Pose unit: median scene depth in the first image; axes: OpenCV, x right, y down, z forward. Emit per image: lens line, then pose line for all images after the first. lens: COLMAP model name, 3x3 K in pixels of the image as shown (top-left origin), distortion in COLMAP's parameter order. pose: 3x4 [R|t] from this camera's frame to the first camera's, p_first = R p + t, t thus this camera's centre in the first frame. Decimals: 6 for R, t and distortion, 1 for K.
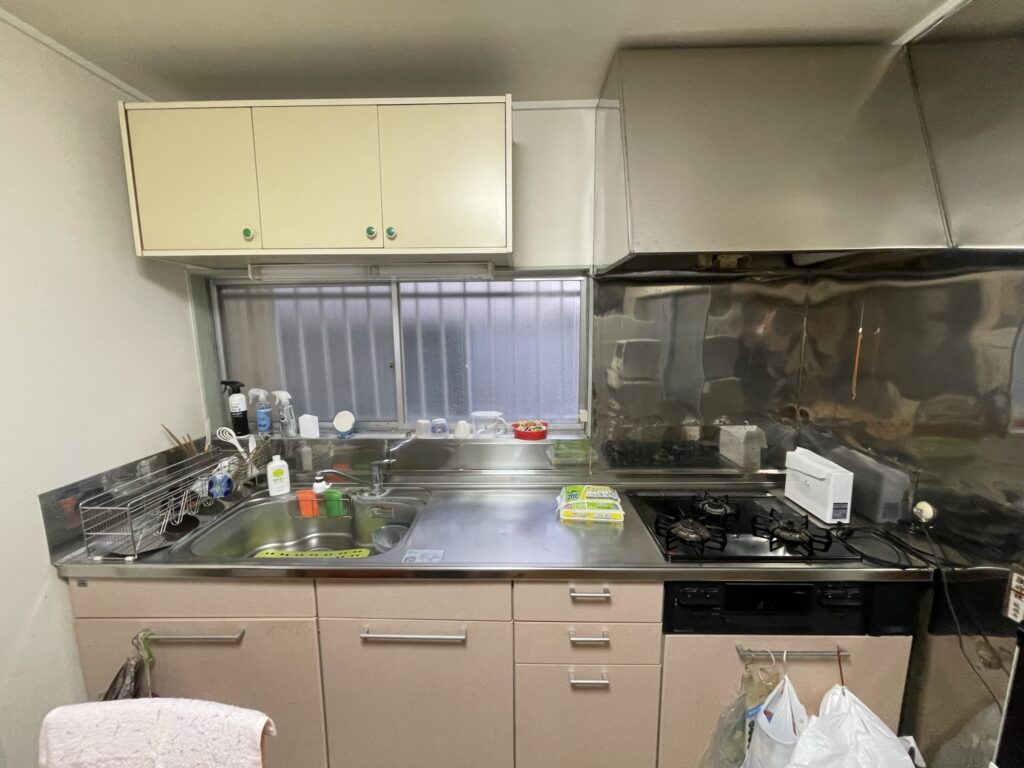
lens RADIAL K [[413.2, 0, 514.7], [0, 413.2, 381.3], [0, 0, 1]] dist [-0.003814, -0.000770]
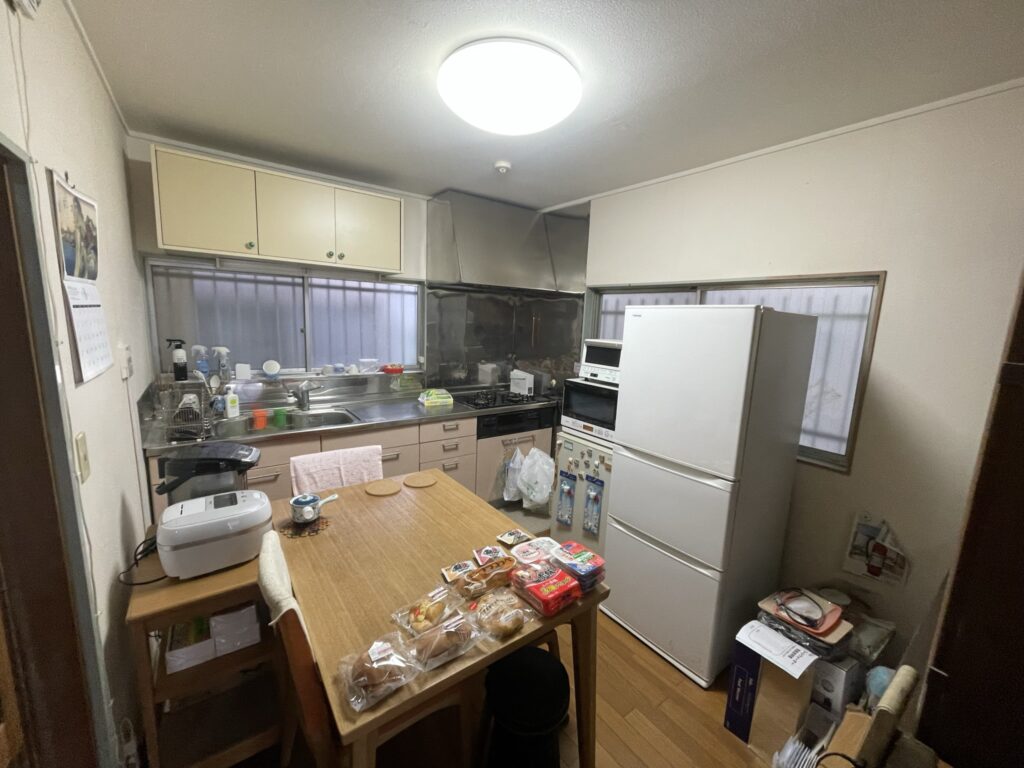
lens RADIAL K [[413.2, 0, 511.5], [0, 413.2, 382.8], [0, 0, 1]] dist [-0.003814, -0.000770]
pose [[0.793404, -0.054546, 0.606246, -0.811138], [0.038096, 0.998474, 0.039978, 0.162177], [-0.607501, -0.008623, 0.794272, -0.914749]]
